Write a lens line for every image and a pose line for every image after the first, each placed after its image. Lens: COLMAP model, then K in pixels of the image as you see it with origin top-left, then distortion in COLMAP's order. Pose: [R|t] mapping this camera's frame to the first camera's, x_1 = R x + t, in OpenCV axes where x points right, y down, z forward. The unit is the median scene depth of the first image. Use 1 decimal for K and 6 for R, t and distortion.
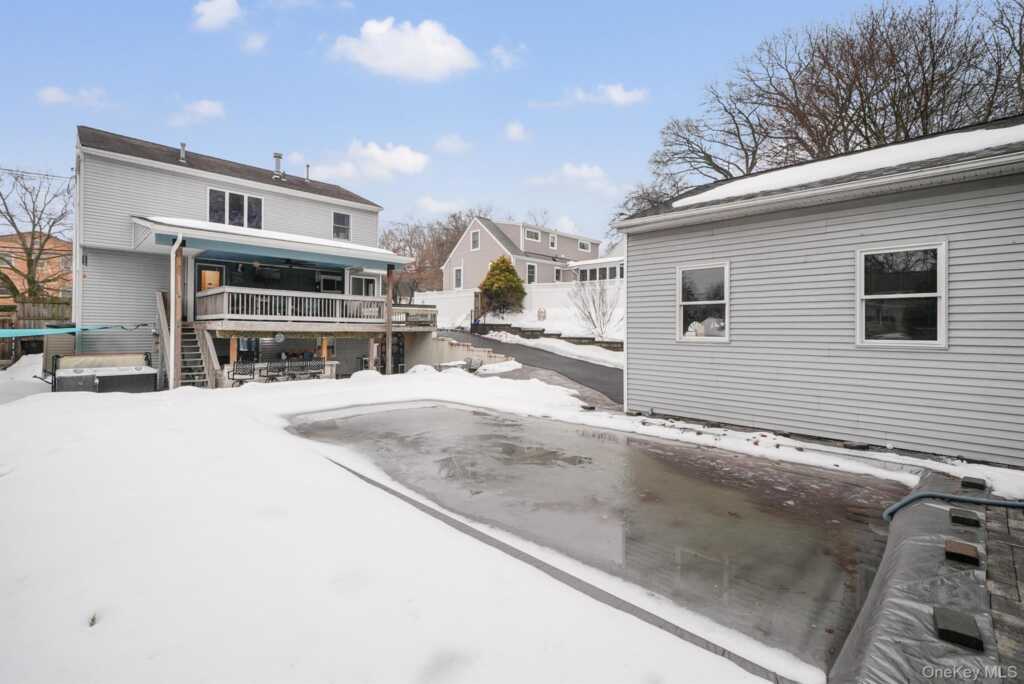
lens RADIAL K [[455.2, 0, 512.8], [0, 455.2, 340.5], [0, 0, 1]] dist [0.007374, 0.000602]
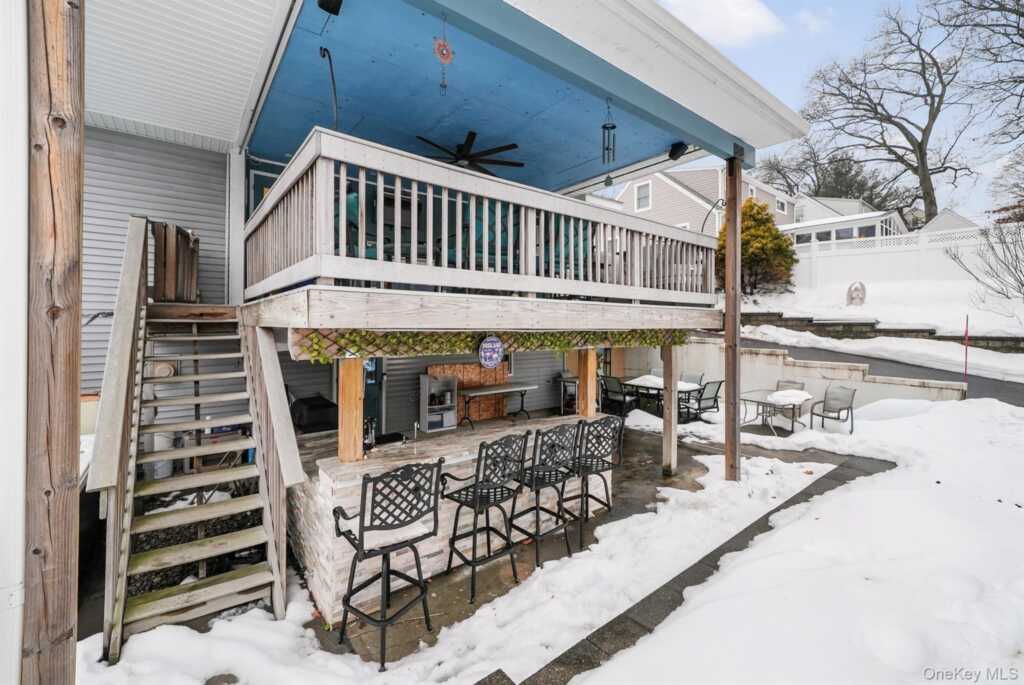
lens RADIAL K [[416.8, 0, 514.1], [0, 416.8, 337.2], [0, 0, 1]] dist [-0.003743, 0.002449]
pose [[0.994472, -0.002924, -0.104963, -0.466686], [0.003888, 0.999952, 0.008979, -0.018095], [0.104932, -0.009338, 0.994436, 0.730480]]
